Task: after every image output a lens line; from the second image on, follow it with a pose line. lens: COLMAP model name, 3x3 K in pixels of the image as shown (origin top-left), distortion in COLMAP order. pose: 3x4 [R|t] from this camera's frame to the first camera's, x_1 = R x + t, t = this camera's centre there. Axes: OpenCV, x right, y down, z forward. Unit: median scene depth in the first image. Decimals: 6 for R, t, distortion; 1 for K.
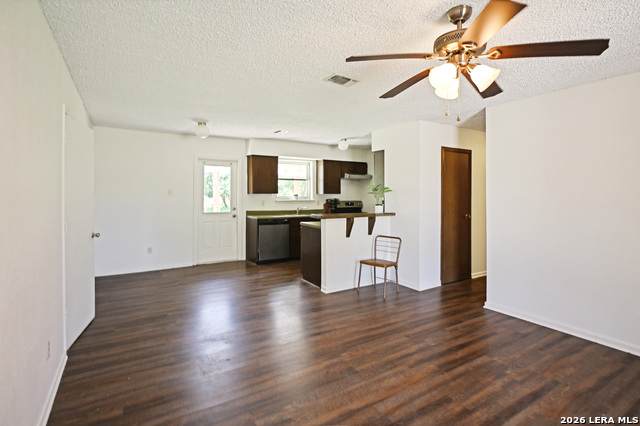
lens RADIAL K [[310.7, 0, 311.2], [0, 310.7, 192.3], [0, 0, 1]] dist [0.000130, -0.000160]
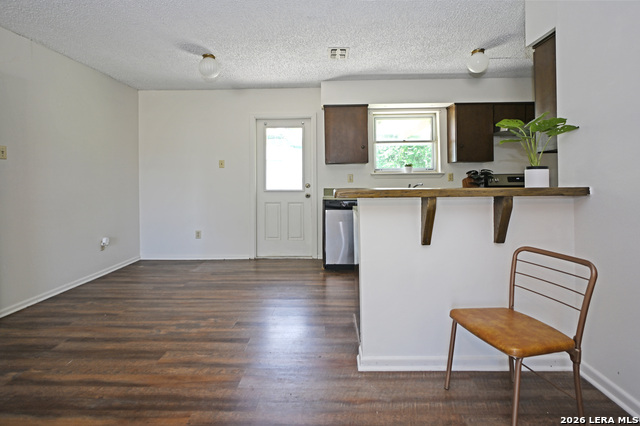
lens RADIAL K [[306.5, 0, 319.4], [0, 306.5, 187.6], [0, 0, 1]] dist [0.000648, -0.000163]
pose [[0.838087, -0.001413, -0.545535, 0.160069], [0.016705, 0.999594, 0.023074, 0.041975], [0.545281, -0.028451, 0.837770, 0.424006]]
